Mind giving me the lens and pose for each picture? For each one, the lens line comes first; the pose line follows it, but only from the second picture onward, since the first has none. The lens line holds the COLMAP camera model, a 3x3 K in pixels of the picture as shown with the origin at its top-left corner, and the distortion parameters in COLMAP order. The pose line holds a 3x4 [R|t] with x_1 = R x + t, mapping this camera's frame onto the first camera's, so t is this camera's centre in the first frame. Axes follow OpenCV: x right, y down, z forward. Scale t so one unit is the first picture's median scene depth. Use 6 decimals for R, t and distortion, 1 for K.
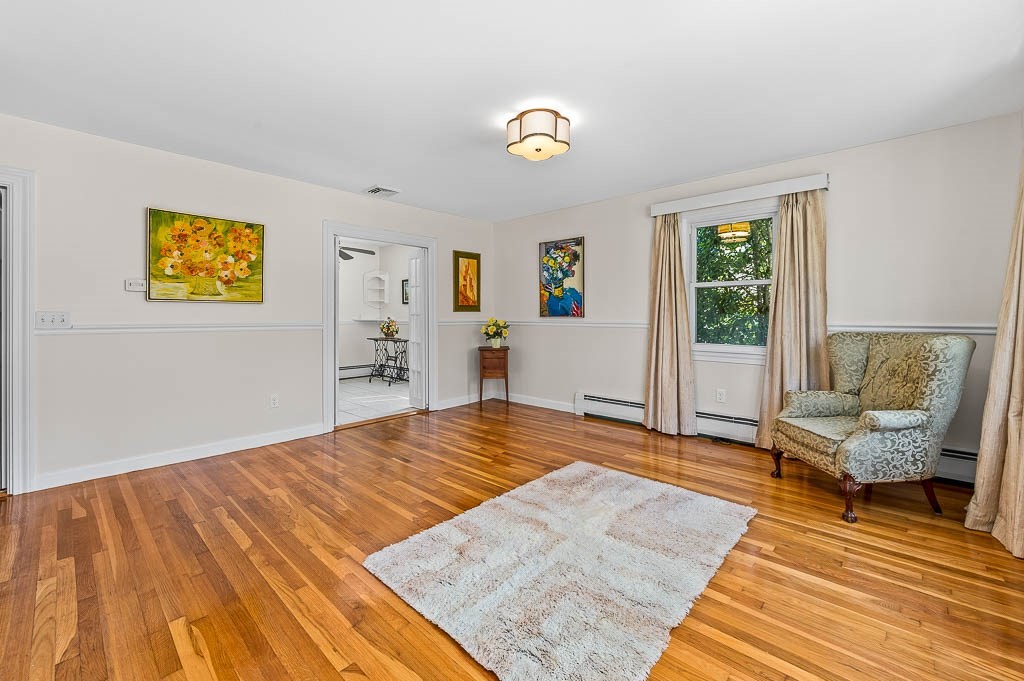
lens RADIAL K [[429.0, 0, 508.9], [0, 429.0, 316.7], [0, 0, 1]] dist [-0.000501, -0.000031]
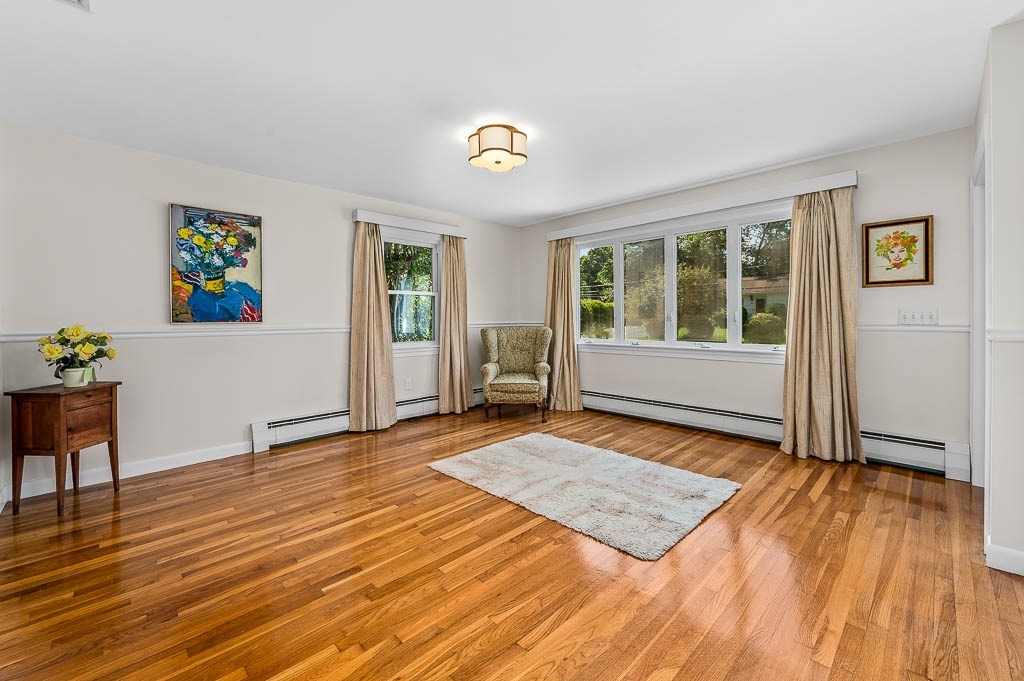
lens RADIAL K [[415.5, 0, 509.2], [0, 415.5, 320.6], [0, 0, 1]] dist [-0.001527, -0.000032]
pose [[0.045563, -0.007115, 0.998936, -0.539626], [0.013751, 0.999884, 0.006494, -0.000522], [-0.998867, 0.013440, 0.045656, 0.523086]]
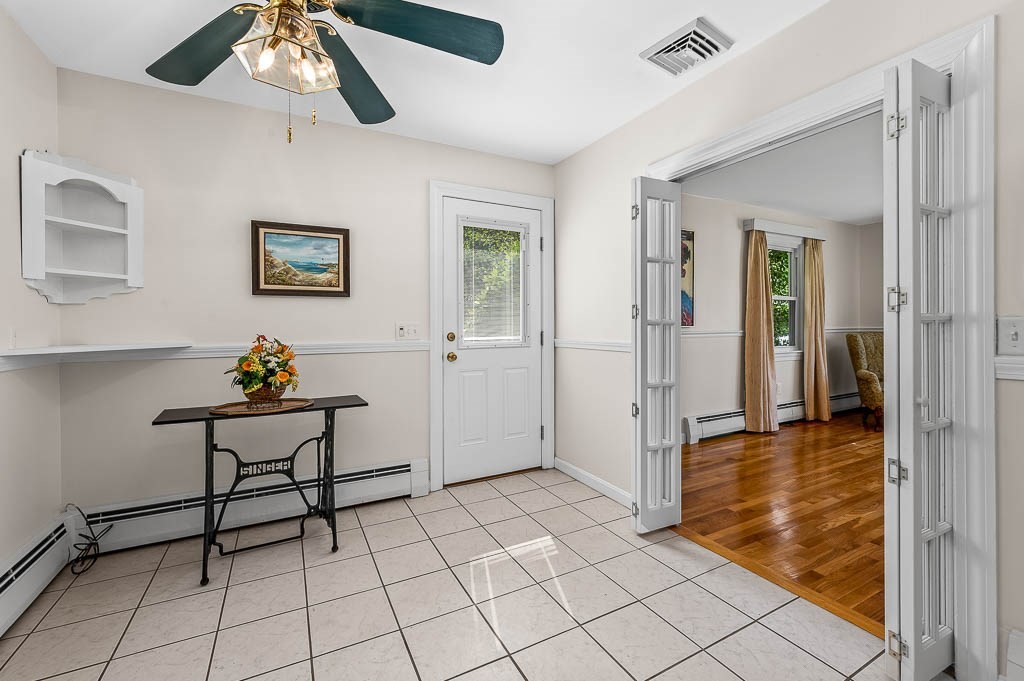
lens RADIAL K [[425.8, 0, 511.6], [0, 425.8, 322.4], [0, 0, 1]] dist [0.001973, 0.000086]
pose [[0.322414, 0.002905, 0.946594, -0.729406], [0.012292, 0.999898, -0.007255, -0.004972], [-0.946519, 0.013975, 0.322346, 1.058592]]
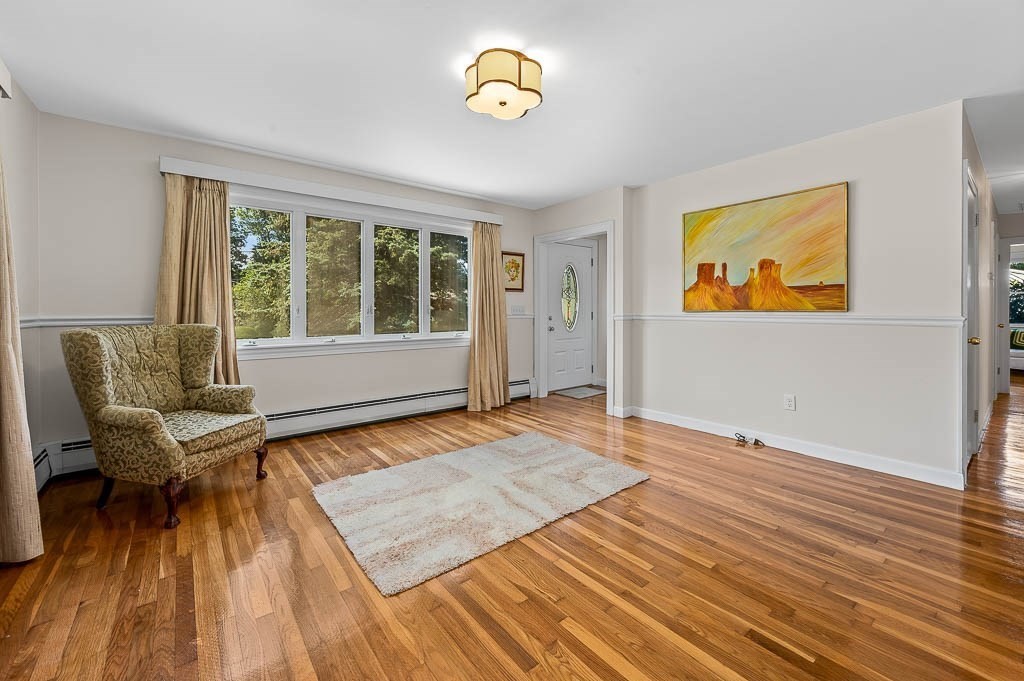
lens RADIAL K [[412.0, 0, 510.2], [0, 412.0, 313.7], [0, 0, 1]] dist [-0.001452, -0.000178]
pose [[-0.988352, 0.001263, 0.152183, -0.035514], [0.003351, 0.999904, 0.013462, 0.000759], [-0.152151, 0.013815, -0.988261, 0.996760]]
